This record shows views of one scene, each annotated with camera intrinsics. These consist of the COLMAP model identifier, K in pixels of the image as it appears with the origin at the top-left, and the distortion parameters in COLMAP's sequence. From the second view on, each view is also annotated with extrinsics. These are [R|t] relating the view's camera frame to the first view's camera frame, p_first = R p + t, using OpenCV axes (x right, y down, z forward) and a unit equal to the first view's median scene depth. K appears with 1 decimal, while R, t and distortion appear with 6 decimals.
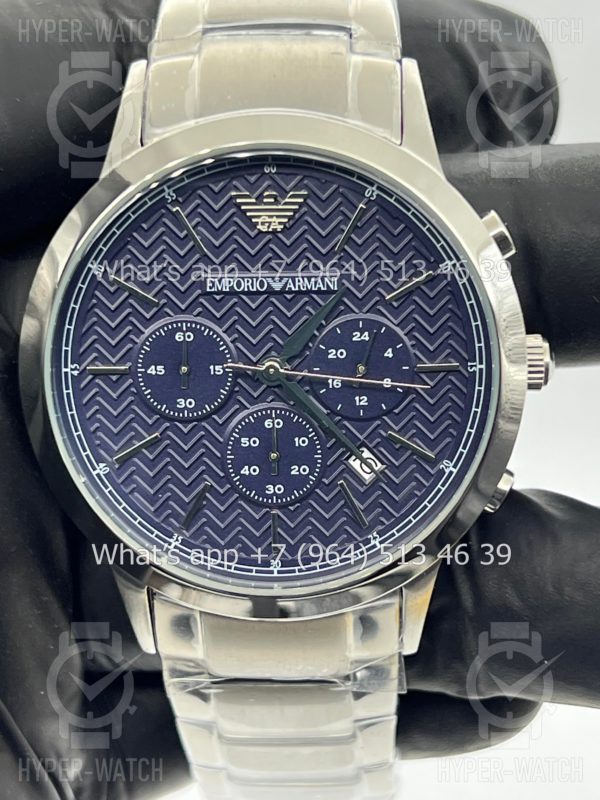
lens RADIAL K [[1911.5, 0, 296.2], [0, 1911.5, 403.4], [0, 0, 1]] dist [0.290667, 0.000000]
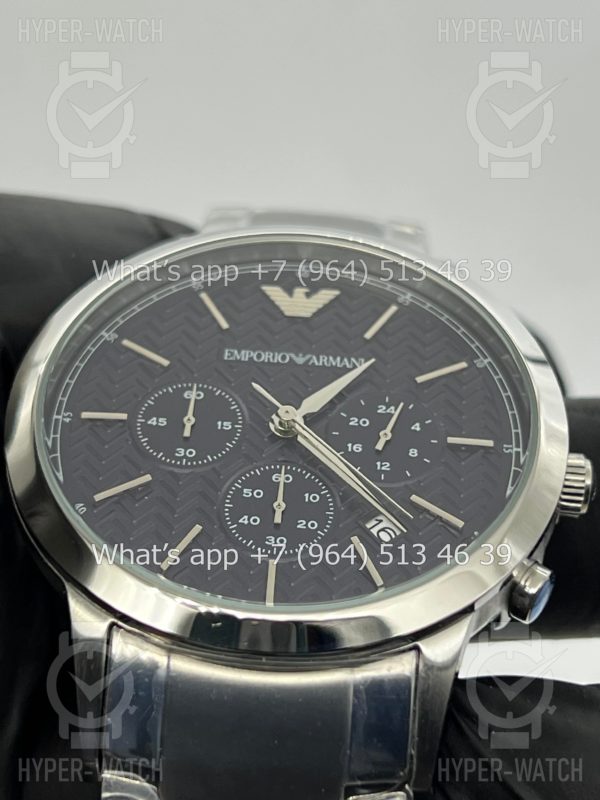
lens RADIAL K [[1911.5, 0, 299.7], [0, 1911.5, 397.8], [0, 0, 1]] dist [0.290667, 0.000000]
pose [[0.994947, 0.099333, -0.014593, 0.005346], [-0.079569, 0.691517, -0.717964, 0.615709], [-0.061226, 0.715497, 0.695927, 0.361379]]
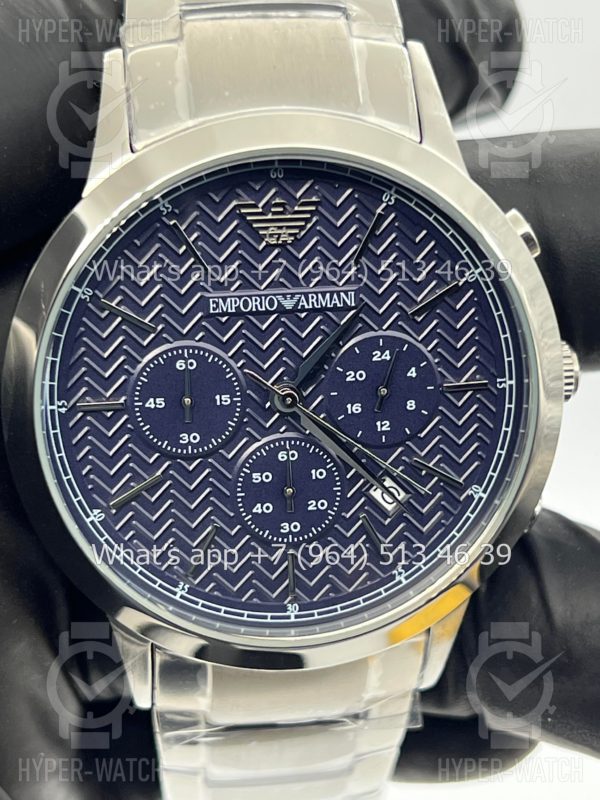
lens RADIAL K [[1911.5, 0, 295.4], [0, 1911.5, 397.1], [0, 0, 1]] dist [0.290667, 0.000000]
pose [[0.987531, -0.048900, 0.149638, -0.141842], [0.039158, 0.996959, 0.067375, -0.077570], [-0.152477, -0.060676, 0.986443, 0.112163]]
